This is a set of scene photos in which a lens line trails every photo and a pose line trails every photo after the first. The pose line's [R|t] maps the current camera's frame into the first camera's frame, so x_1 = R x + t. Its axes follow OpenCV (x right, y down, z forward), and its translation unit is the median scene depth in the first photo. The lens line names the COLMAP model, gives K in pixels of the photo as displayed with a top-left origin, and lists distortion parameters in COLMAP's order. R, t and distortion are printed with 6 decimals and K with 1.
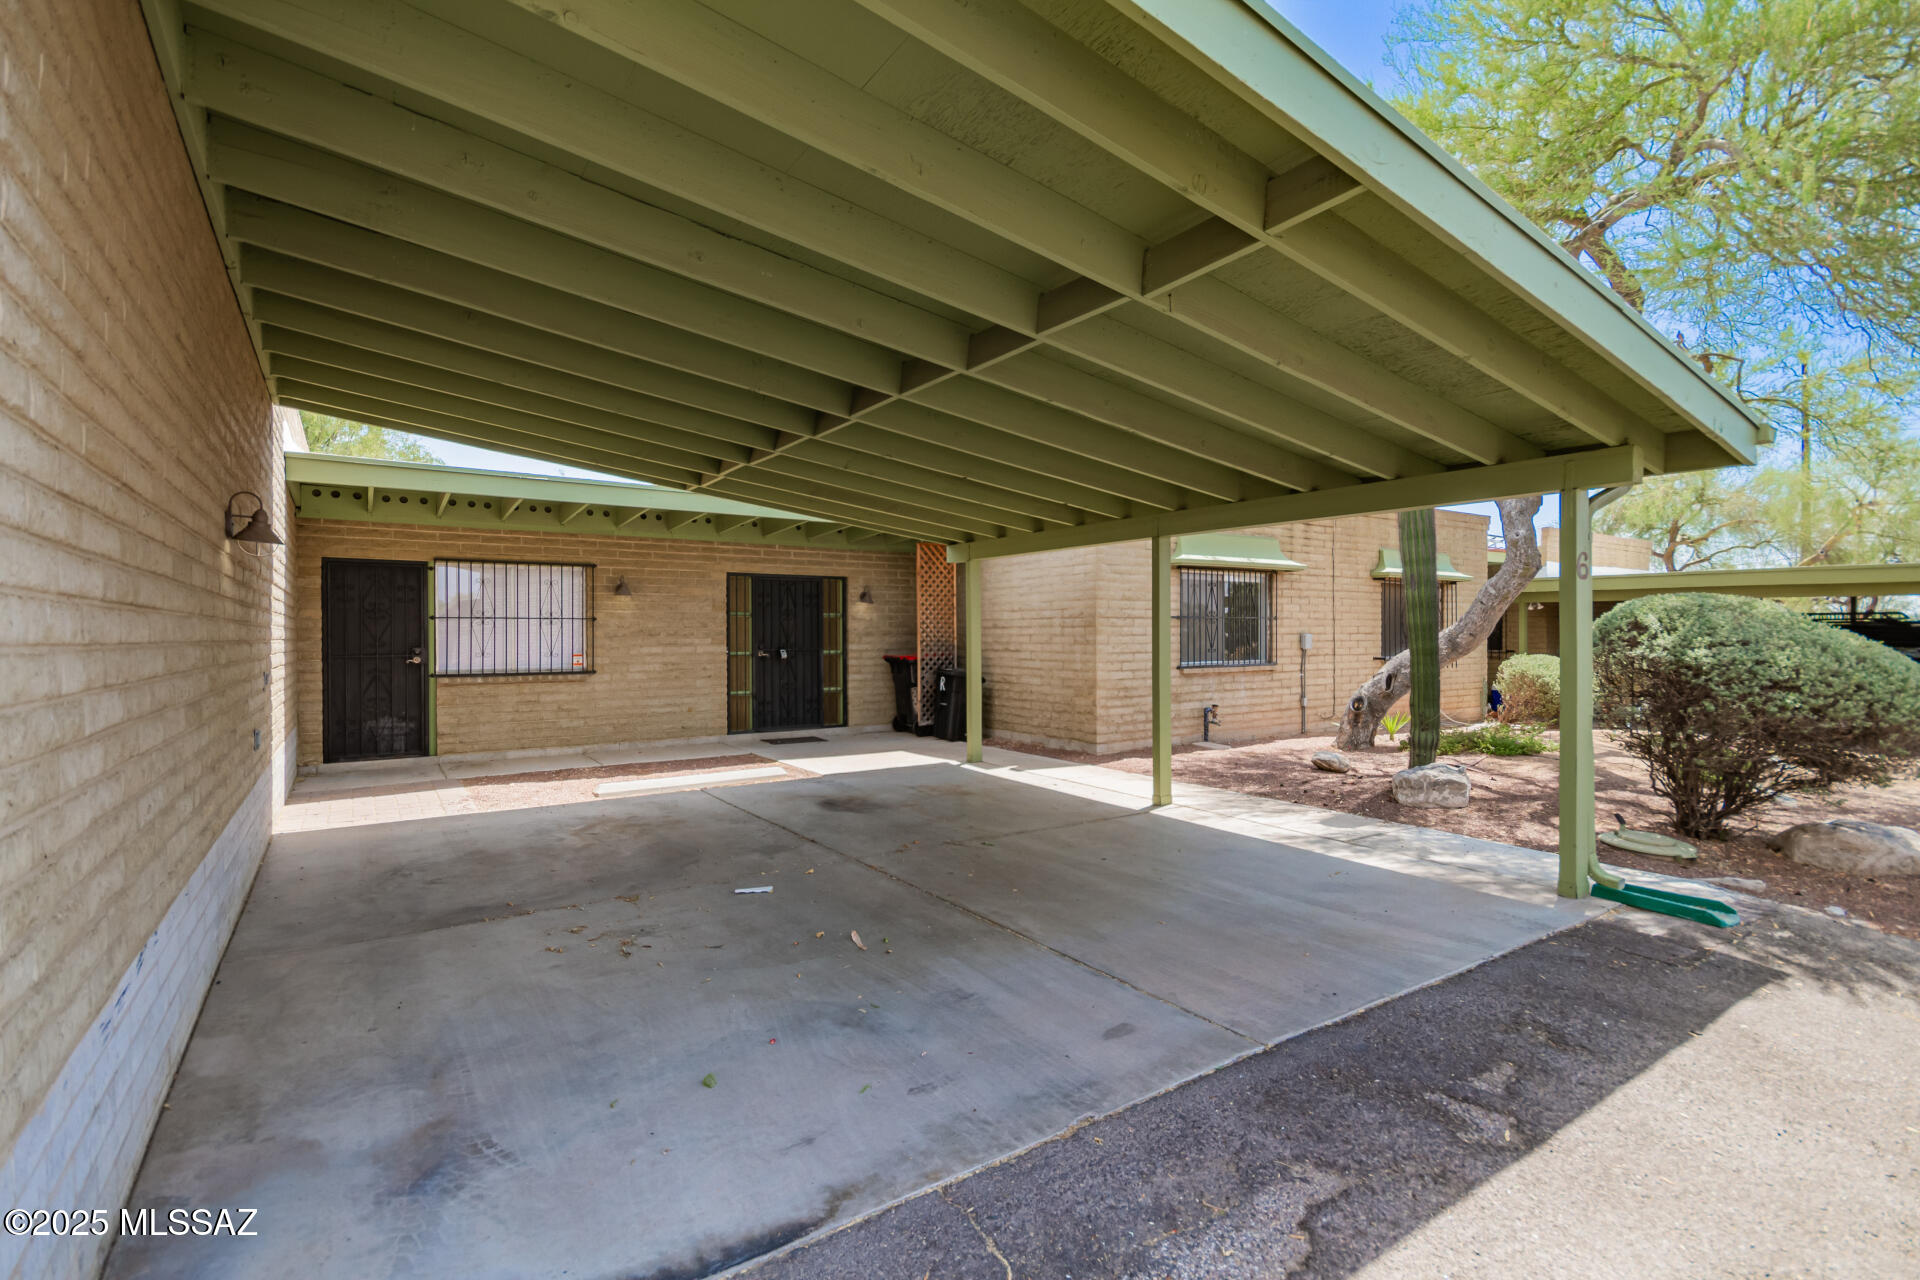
lens RADIAL K [[862.9, 0, 955.2], [0, 862.9, 628.3], [0, 0, 1]] dist [-0.000777, -0.000260]
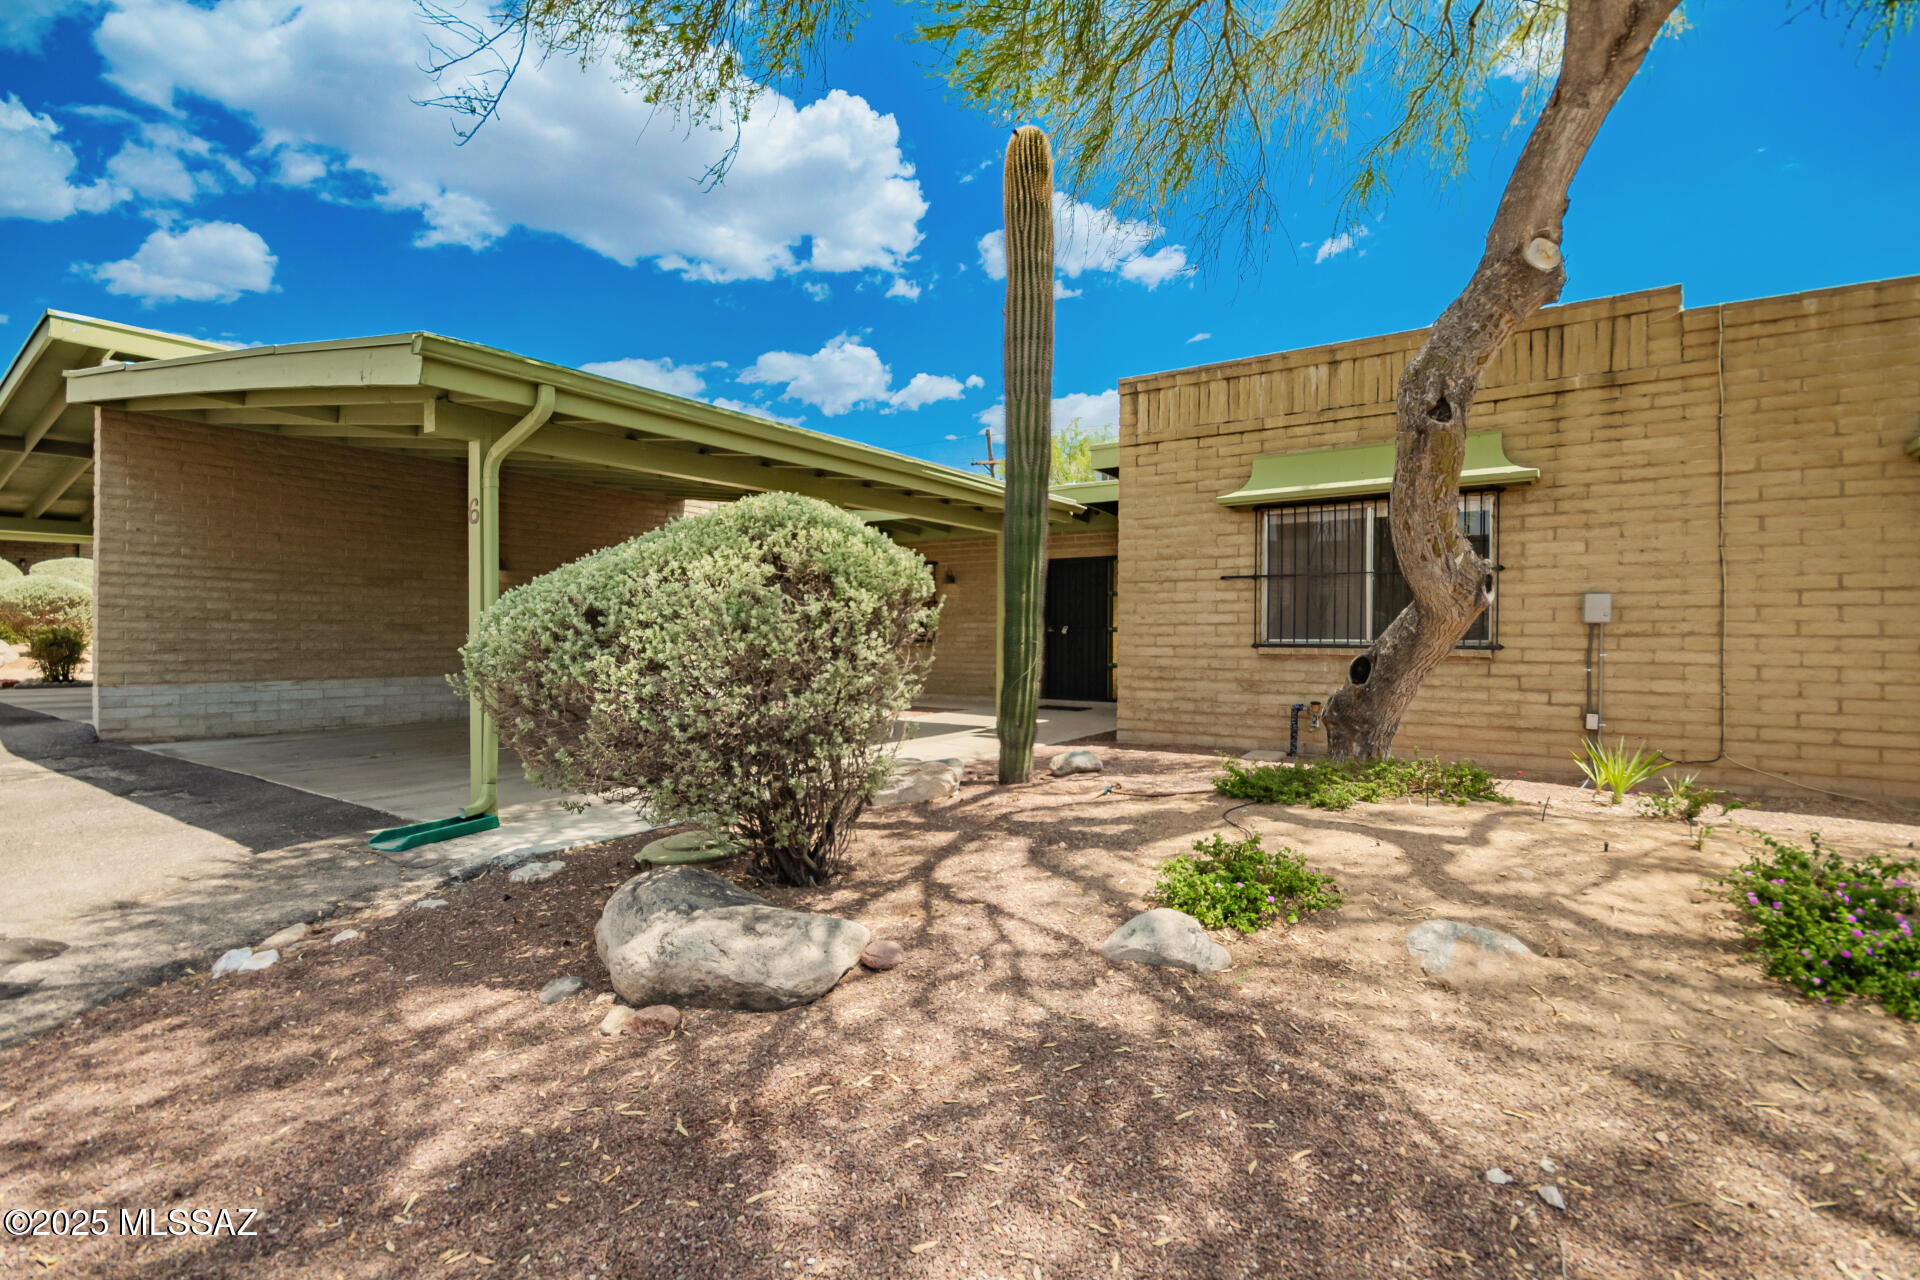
lens RADIAL K [[884.4, 0, 963.3], [0, 884.4, 619.2], [0, 0, 1]] dist [0.002369, -0.000238]
pose [[0.387237, -0.011518, -0.921908, 0.902053], [0.000955, 0.999926, -0.012092, 0.033789], [0.921980, 0.003802, 0.387219, 0.508334]]
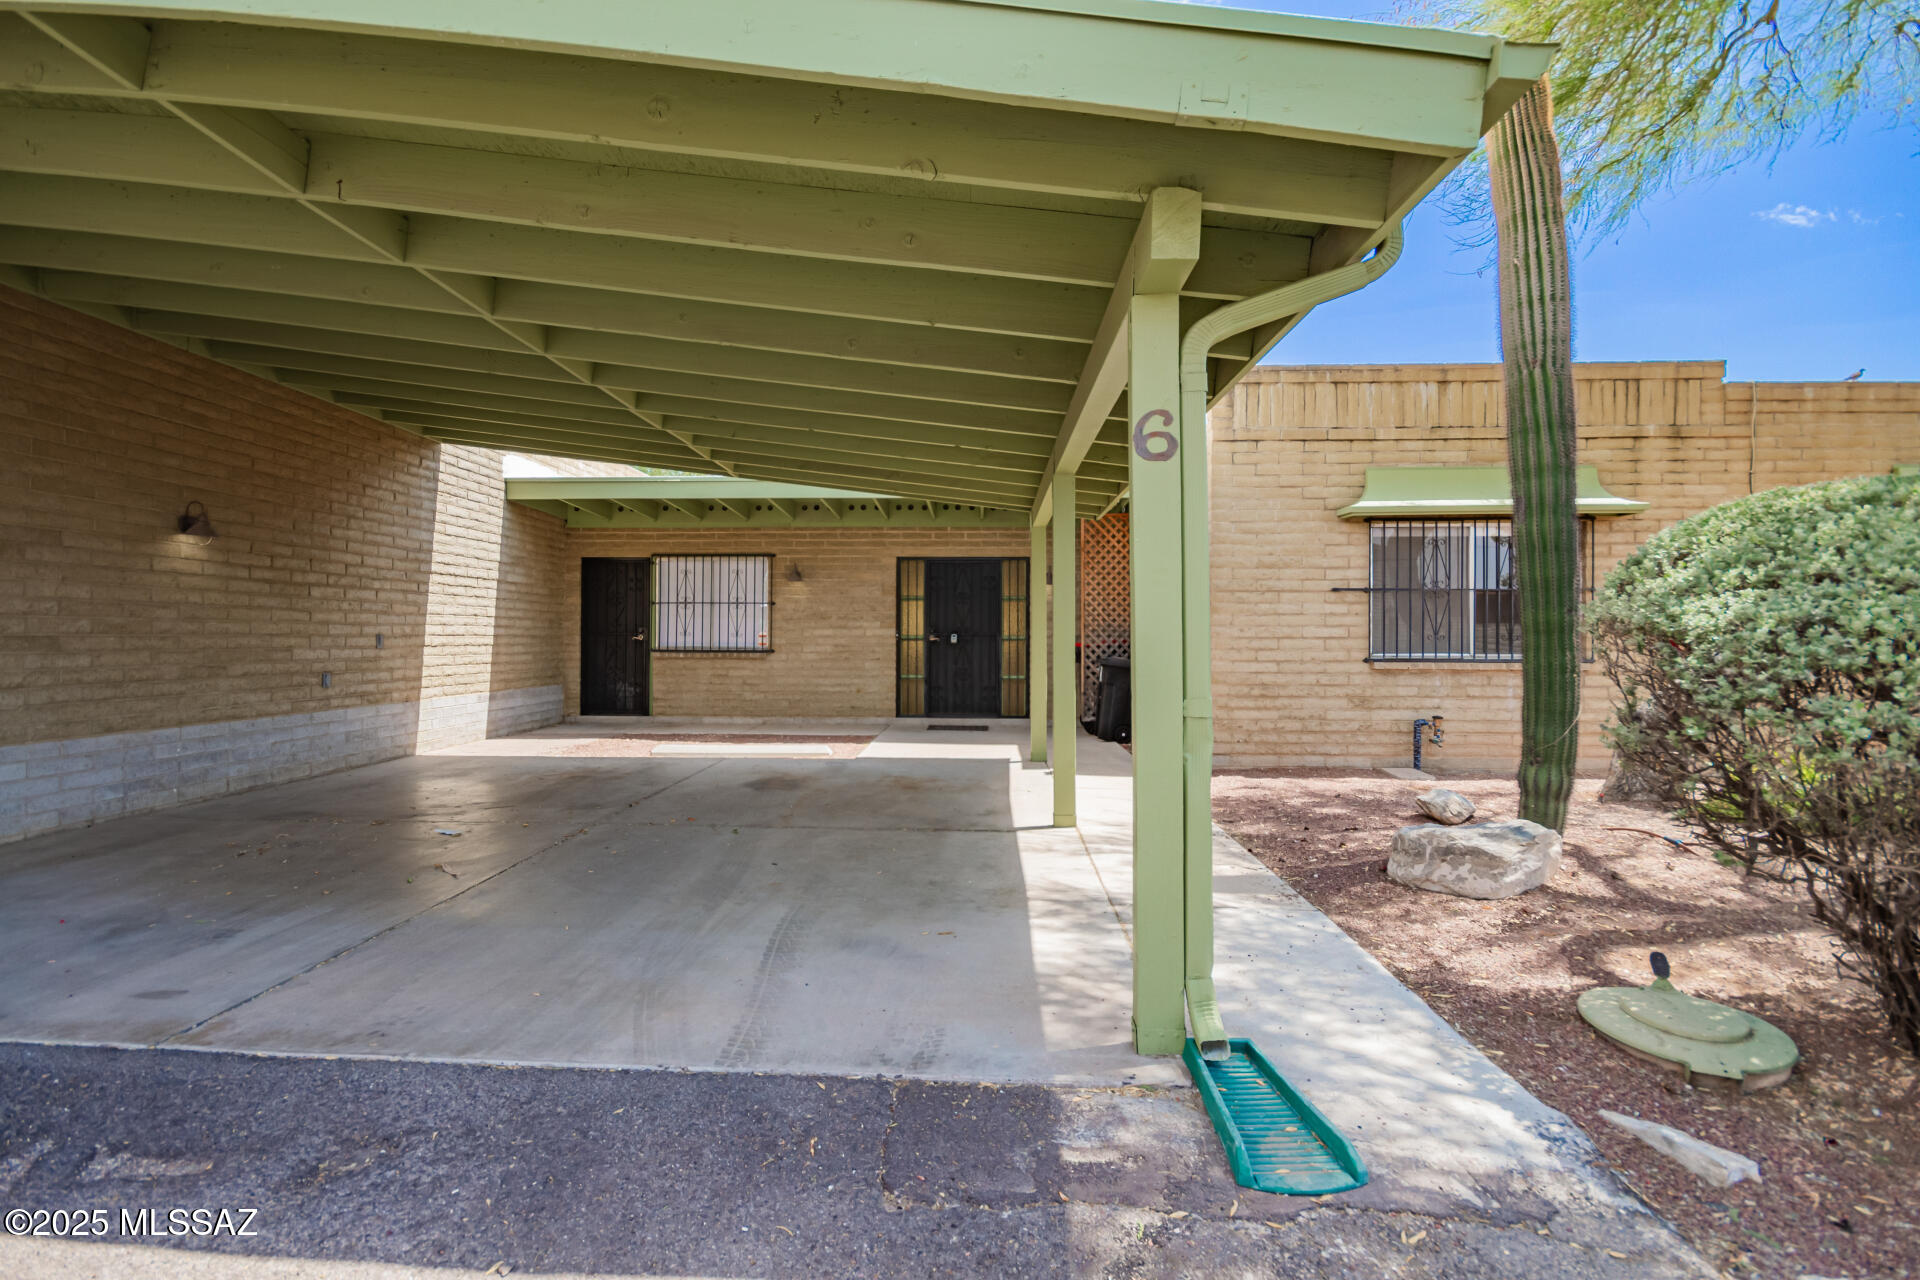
lens RADIAL K [[884.4, 0, 963.3], [0, 884.4, 619.2], [0, 0, 1]] dist [0.002369, -0.000238]
pose [[0.807348, -0.005118, -0.590054, 0.444188], [-0.002106, 0.999931, -0.011555, 0.021863], [0.590072, 0.010572, 0.807281, 0.223643]]
